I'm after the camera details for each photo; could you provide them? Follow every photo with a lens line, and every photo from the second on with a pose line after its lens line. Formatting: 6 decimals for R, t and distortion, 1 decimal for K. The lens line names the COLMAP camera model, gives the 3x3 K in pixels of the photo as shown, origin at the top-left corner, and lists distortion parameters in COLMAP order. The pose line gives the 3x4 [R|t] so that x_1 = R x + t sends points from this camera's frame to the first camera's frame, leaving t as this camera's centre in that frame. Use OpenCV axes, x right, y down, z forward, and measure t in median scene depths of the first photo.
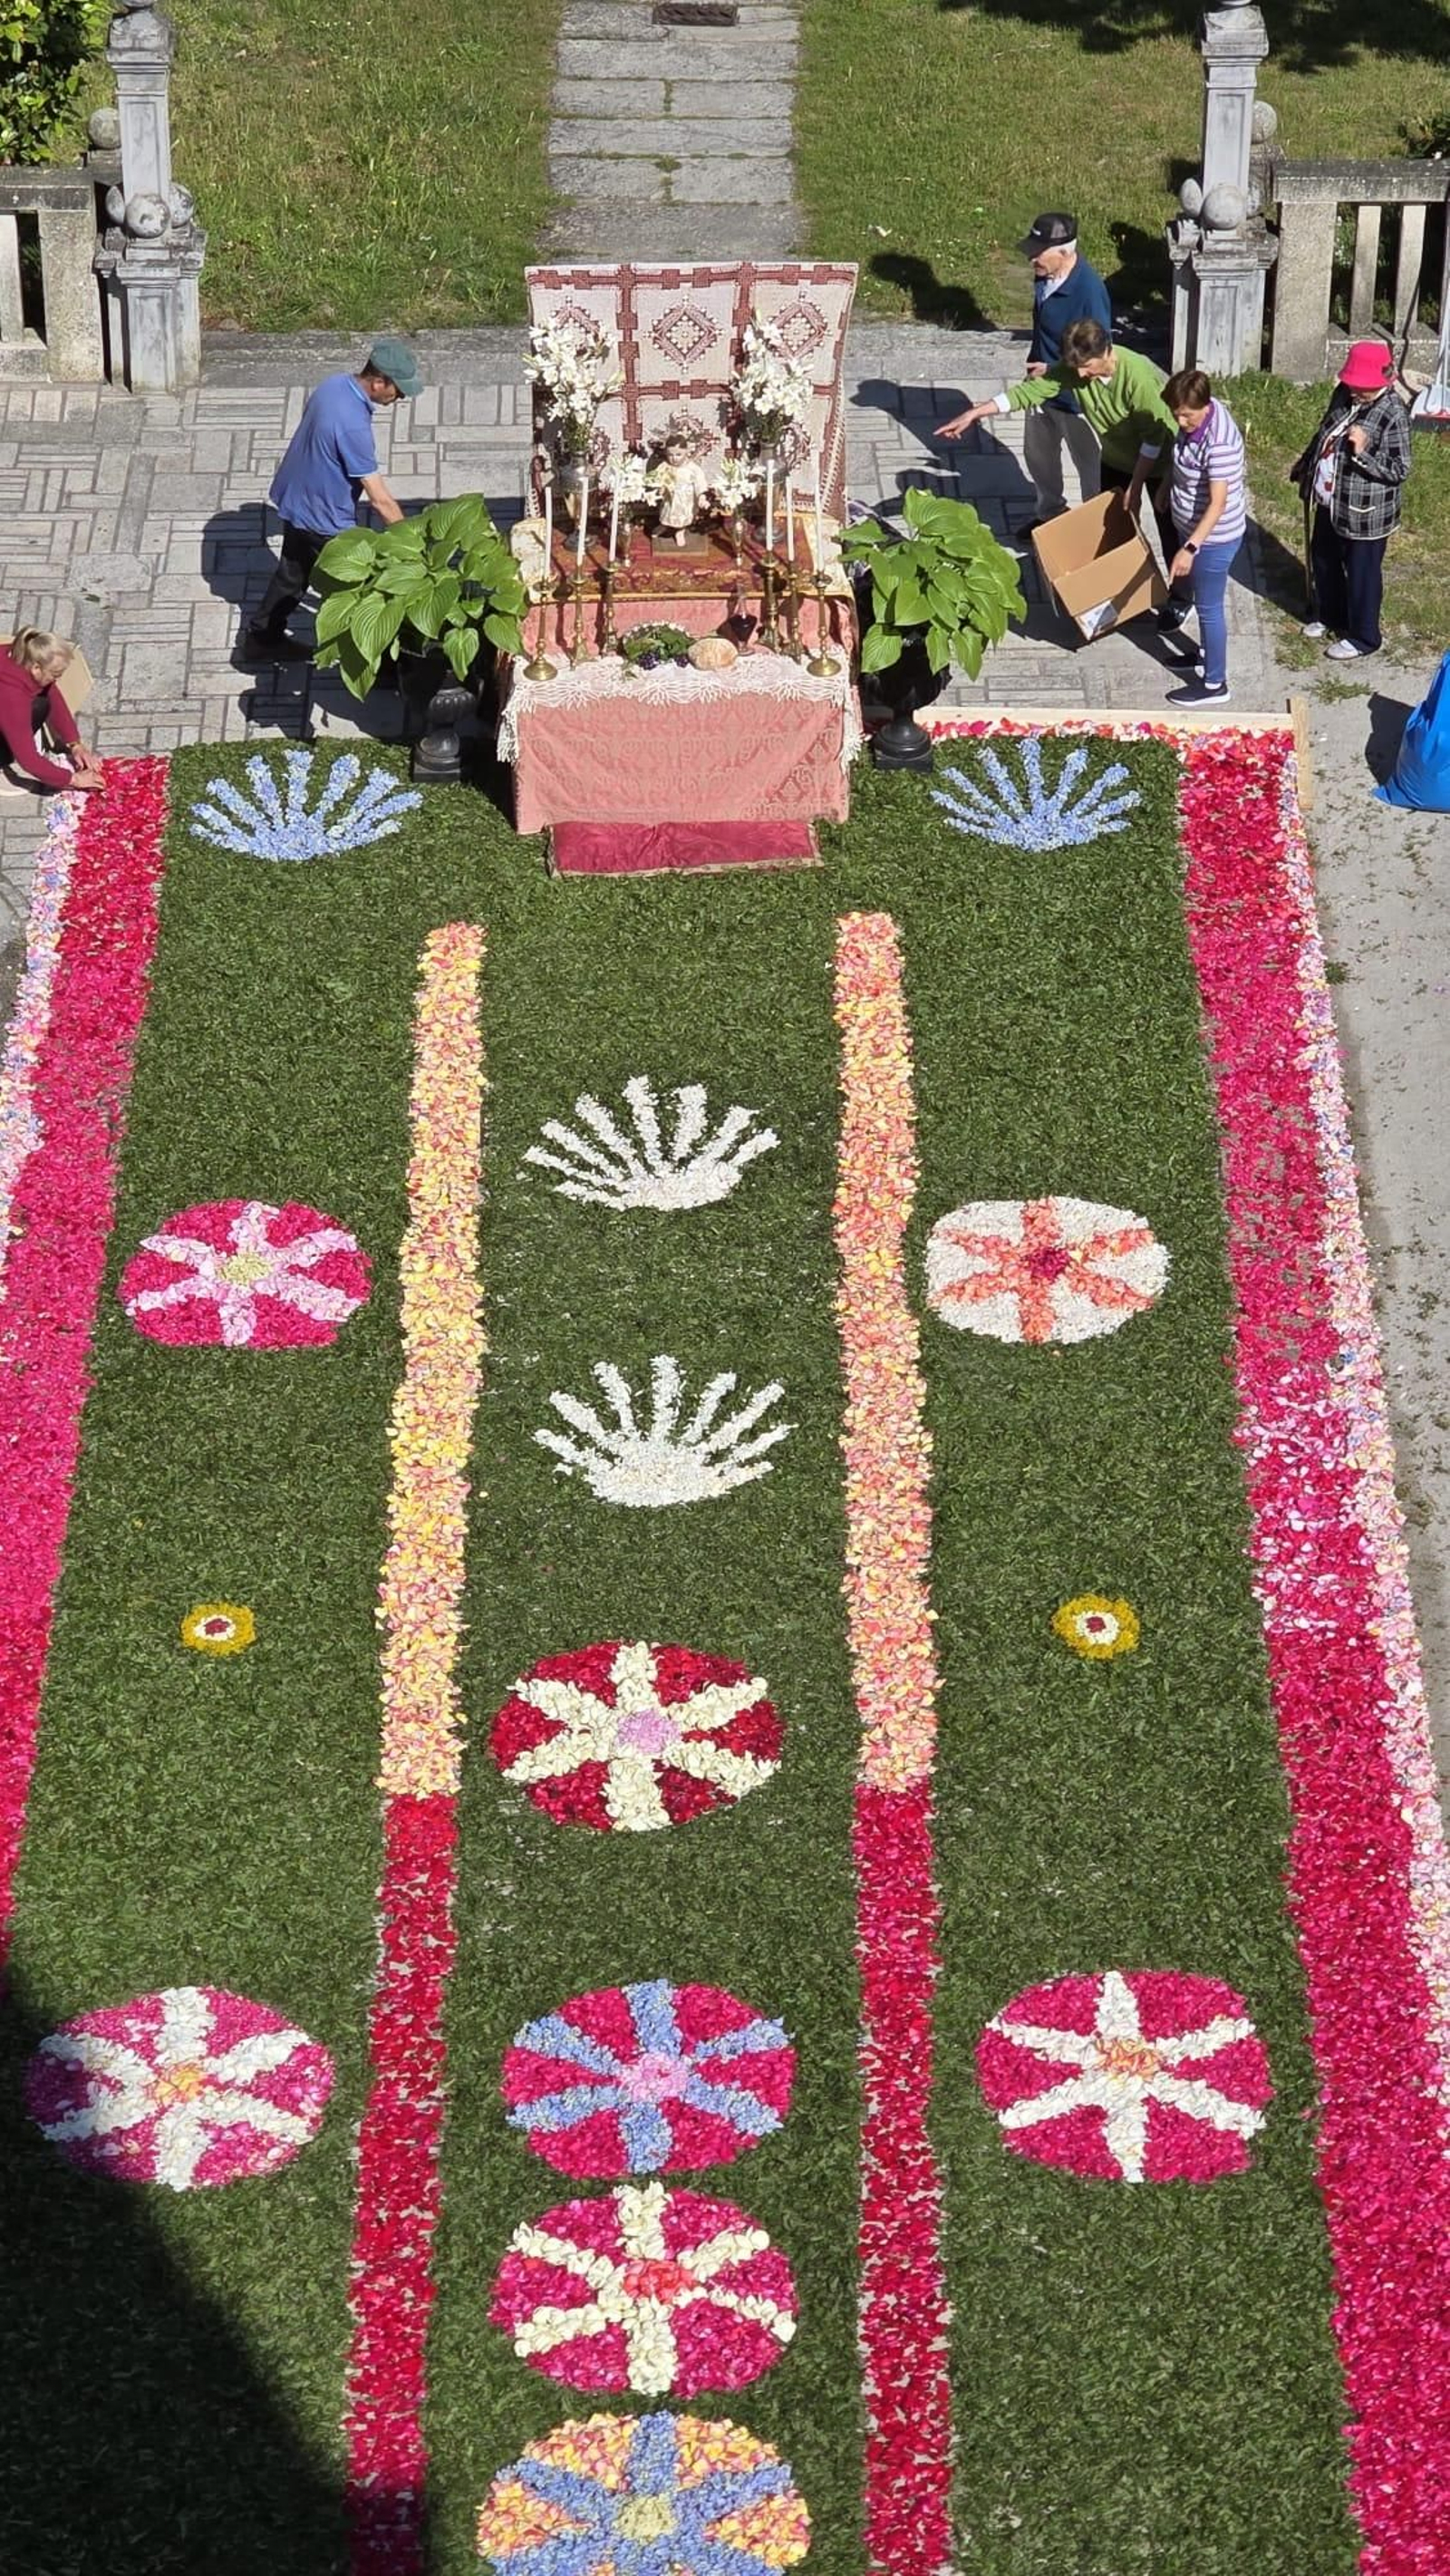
lens RADIAL K [[6517.5, 0, 722.9], [0, 6517.5, 1285.8], [0, 0, 1]] dist [-1.071095, 24.036340]
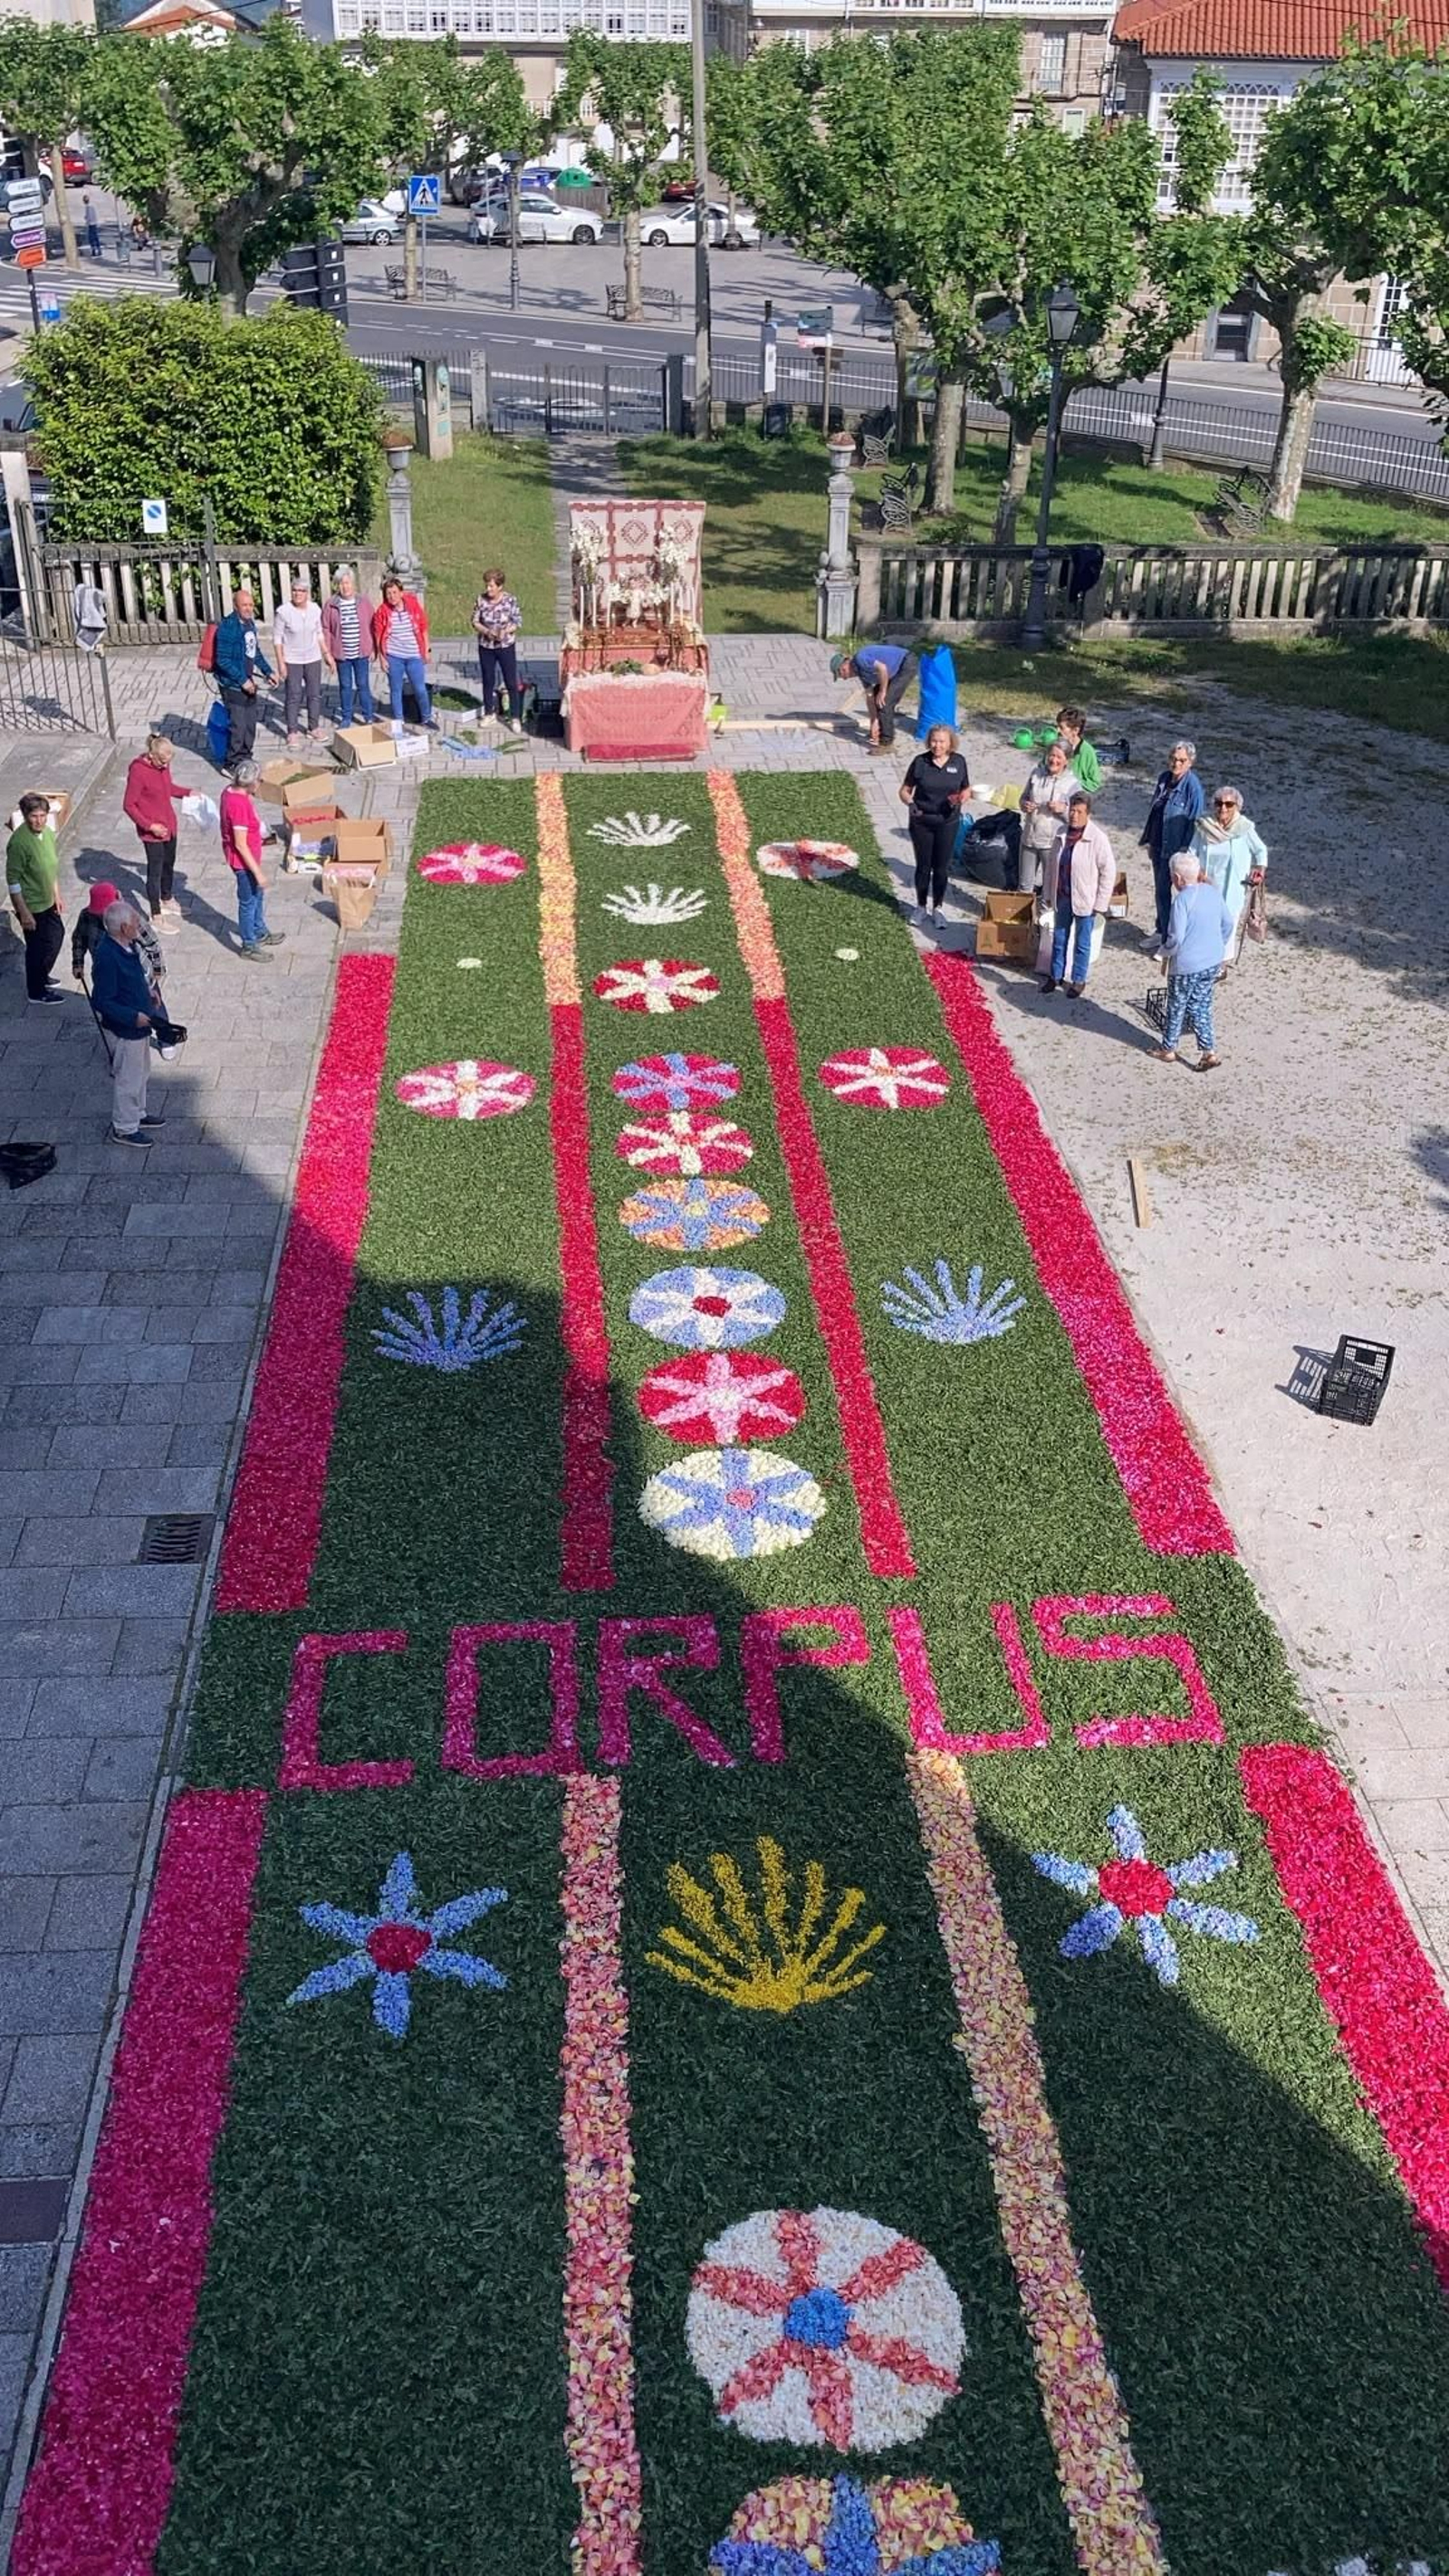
lens RADIAL K [[2242.5, 0, 763.3], [0, 2242.5, 1280.7], [0, 0, 1]] dist [0.058665, -0.065941]
pose [[0.995725, -0.031788, 0.086730, -0.042804], [0.038062, 0.996702, -0.071672, 0.207595], [-0.084166, 0.074667, 0.993650, 0.185184]]
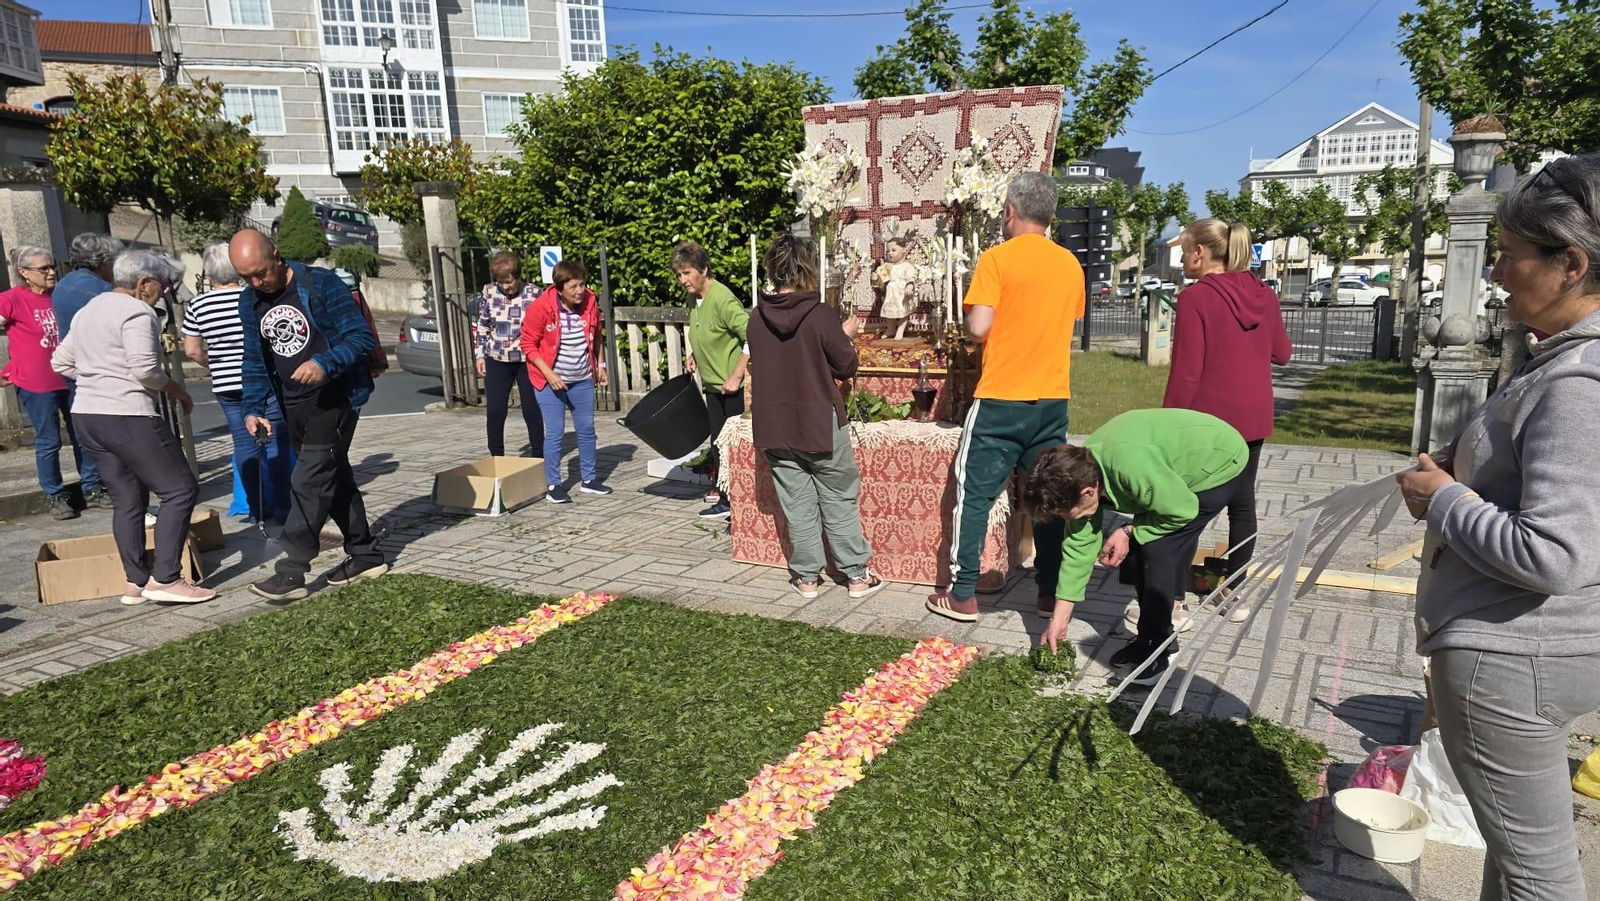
lens RADIAL K [[1069.9, 0, 836.2], [0, 1069.9, 472.5], [0, 0, 1]] dist [0.065215, -0.056479]
pose [[0.884834, 0.071603, -0.460372, 0.082726], [-0.247932, 0.908957, -0.335153, -0.024242], [0.394460, 0.410695, 0.822028, 0.906696]]
